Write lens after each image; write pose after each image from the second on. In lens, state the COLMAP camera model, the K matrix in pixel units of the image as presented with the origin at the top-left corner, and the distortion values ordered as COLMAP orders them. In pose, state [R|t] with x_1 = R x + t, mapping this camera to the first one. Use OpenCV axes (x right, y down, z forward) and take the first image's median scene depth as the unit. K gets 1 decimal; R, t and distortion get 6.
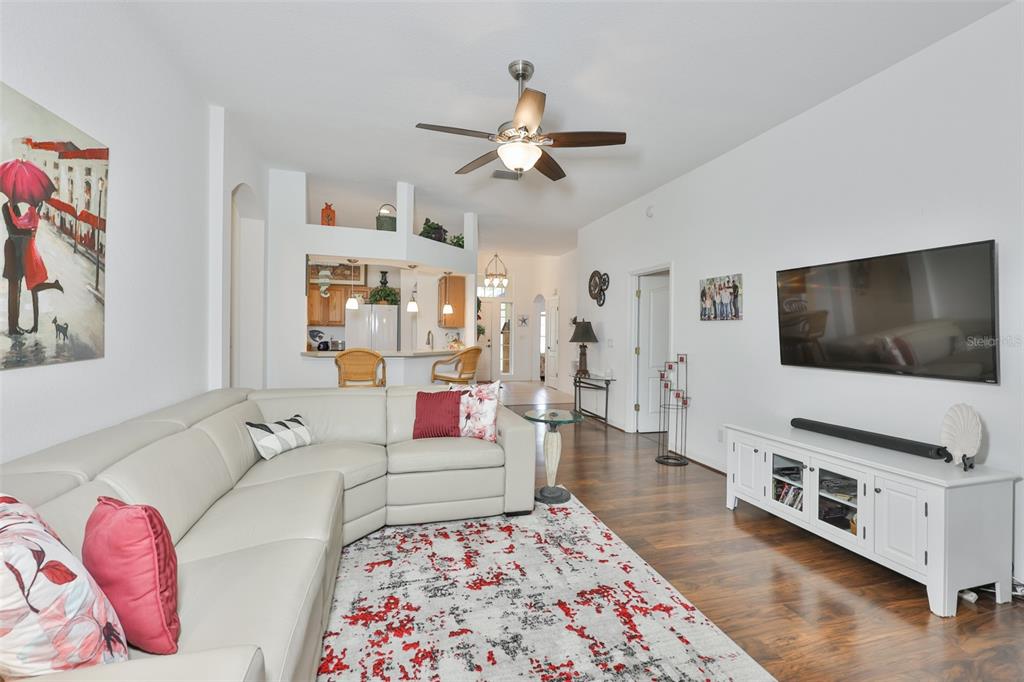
lens RADIAL K [[438.3, 0, 515.5], [0, 438.3, 337.2], [0, 0, 1]] dist [-0.001258, -0.000899]
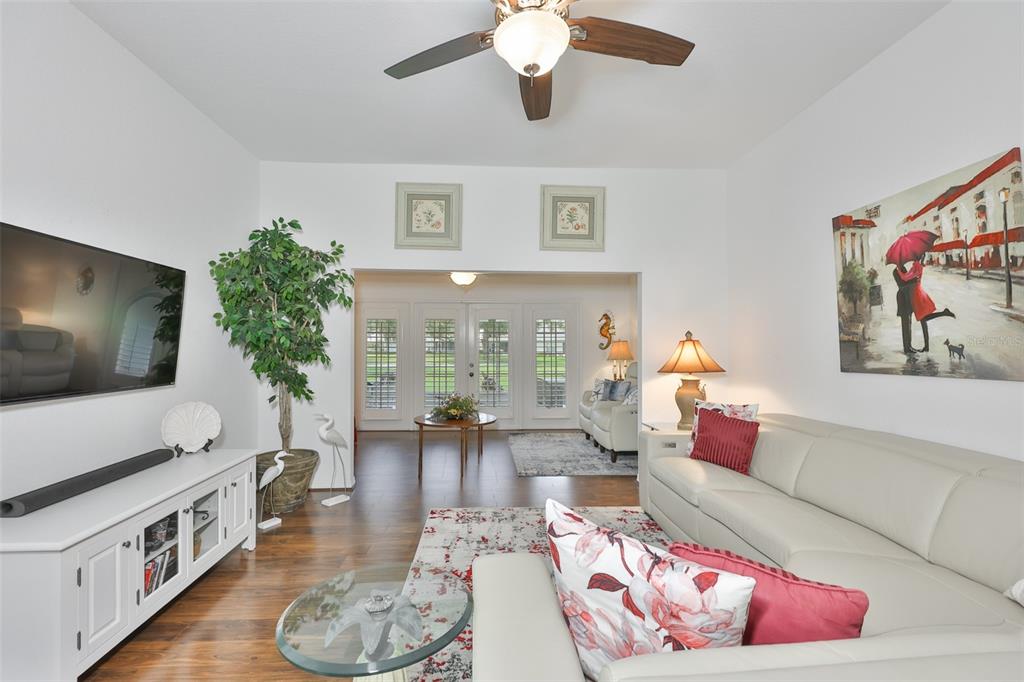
lens RADIAL K [[452.7, 0, 510.0], [0, 452.7, 340.2], [0, 0, 1]] dist [-0.011555, 0.001221]
pose [[-0.972586, -0.009592, 0.232344, -0.137614], [-0.009002, 0.999953, 0.003598, -0.030490], [-0.232367, 0.001408, -0.972627, 2.043731]]
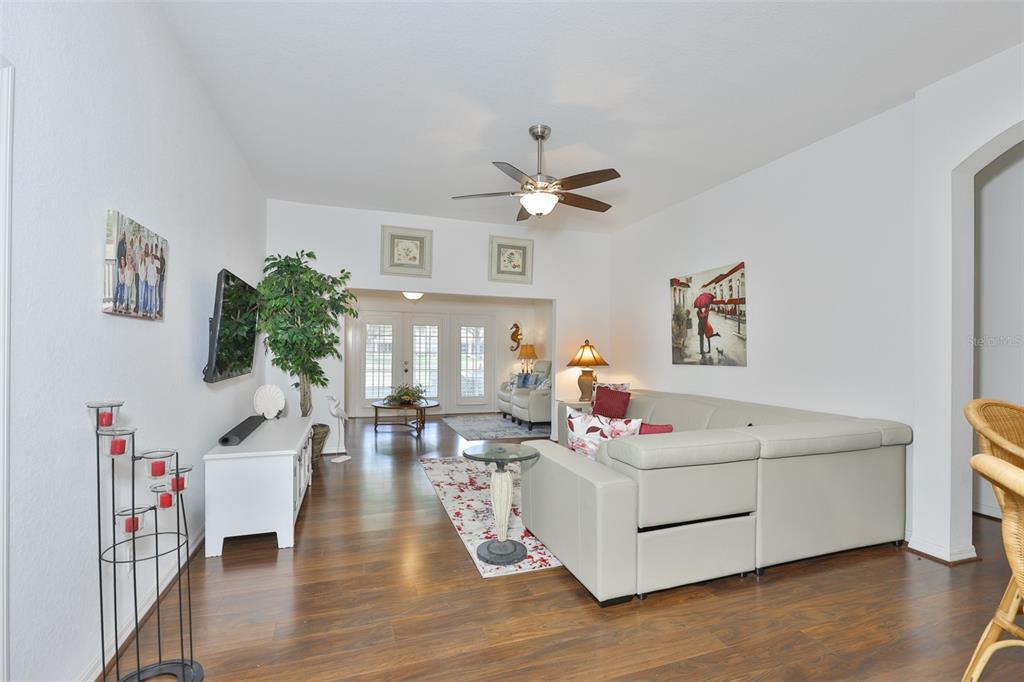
lens RADIAL K [[438.3, 0, 489.6], [0, 438.3, 354.4], [0, 0, 1]] dist [-0.001258, -0.000899]
pose [[-0.999653, -0.025195, 0.007732, 0.156436], [-0.024961, 0.999270, 0.028937, -0.039665], [-0.008455, 0.028734, -0.999551, 2.827770]]
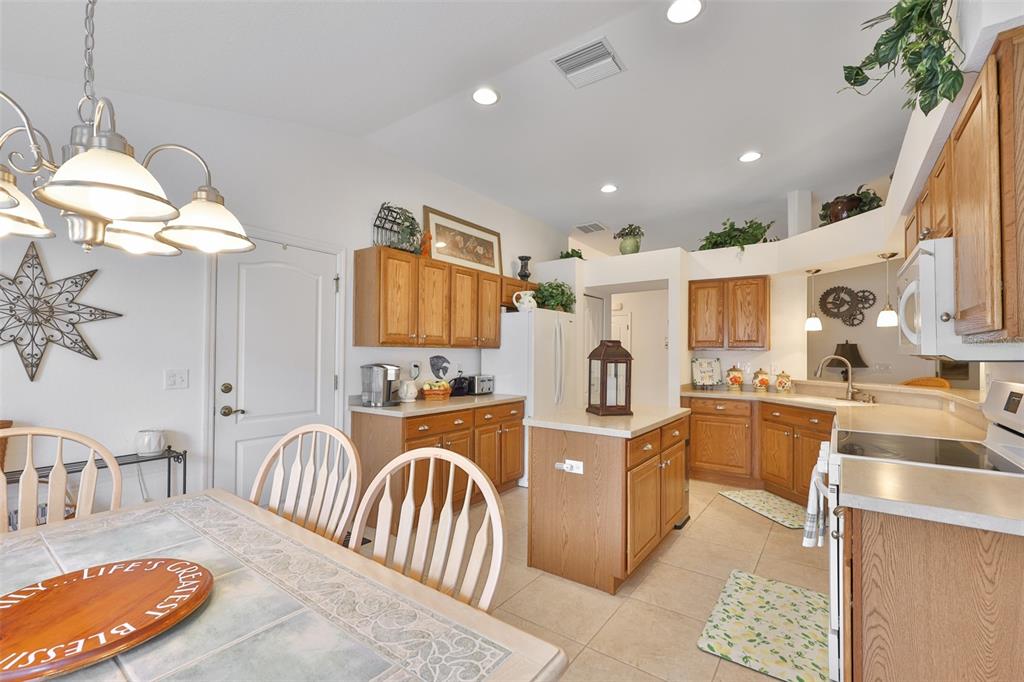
lens RADIAL K [[438.3, 0, 519.7], [0, 438.3, 346.9], [0, 0, 1]] dist [-0.001258, -0.000899]
pose [[0.790224, 0.001217, 0.612817, -2.649355], [0.012729, 0.999750, -0.018400, -0.061668], [-0.612686, 0.022340, 0.790011, 2.106938]]
